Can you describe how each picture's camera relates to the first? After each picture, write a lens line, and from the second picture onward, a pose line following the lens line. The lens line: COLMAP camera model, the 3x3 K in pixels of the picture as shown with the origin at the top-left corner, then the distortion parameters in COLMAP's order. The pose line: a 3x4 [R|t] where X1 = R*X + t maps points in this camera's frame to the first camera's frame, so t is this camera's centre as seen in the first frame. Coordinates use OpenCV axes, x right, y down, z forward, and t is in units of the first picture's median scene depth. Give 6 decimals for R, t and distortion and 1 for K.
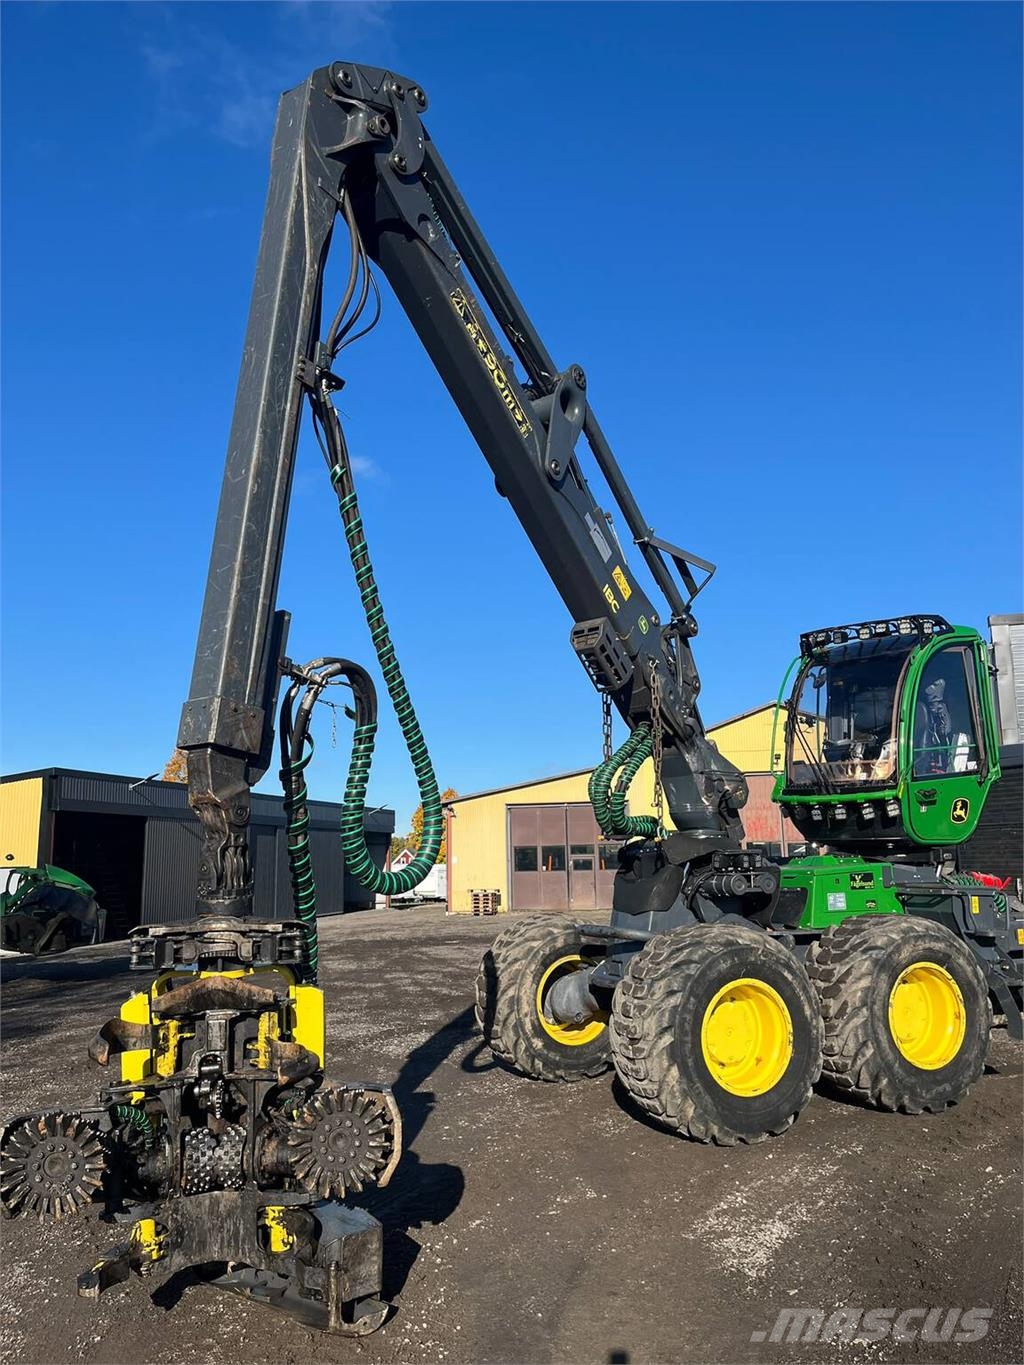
lens RADIAL K [[1037.7, 0, 520.4], [0, 1037.7, 683.5], [0, 0, 1]] dist [0.058551, -0.069661]
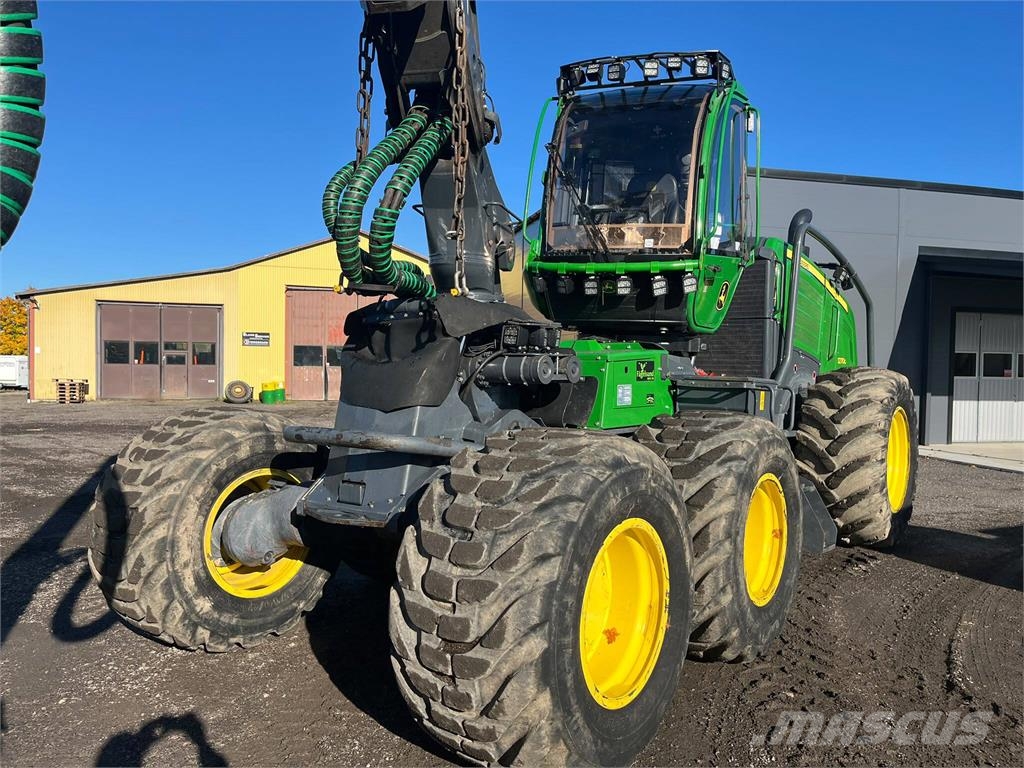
lens RADIAL K [[778.4, 0, 518.4], [0, 778.4, 391.1], [0, 0, 1]] dist [0.058551, -0.069661]
pose [[0.883073, 0.017932, 0.468893, -0.049677], [-0.111479, 0.978677, 0.172522, 0.133077], [-0.455801, -0.204621, 0.866242, 0.621053]]
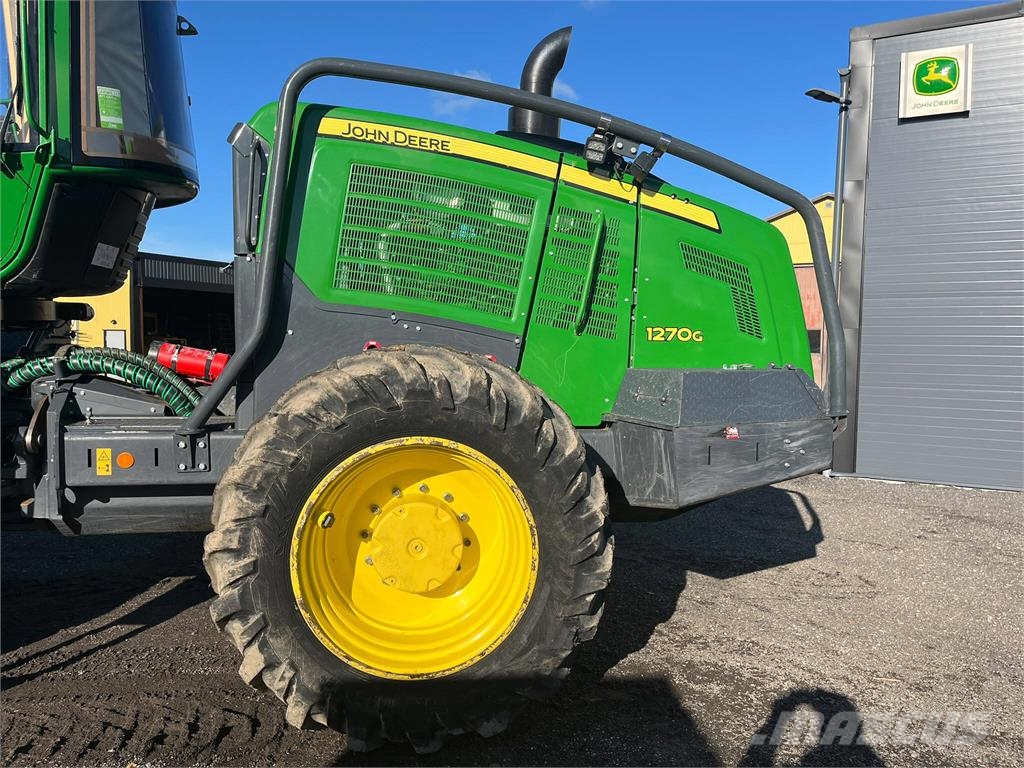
lens RADIAL K [[778.4, 0, 508.7], [0, 778.4, 392.3], [0, 0, 1]] dist [0.058551, -0.069661]
pose [[0.958695, 0.048317, -0.280301, 1.005152], [0.017716, 0.973410, 0.228385, 0.150208], [0.283883, -0.223917, 0.932347, 0.880881]]
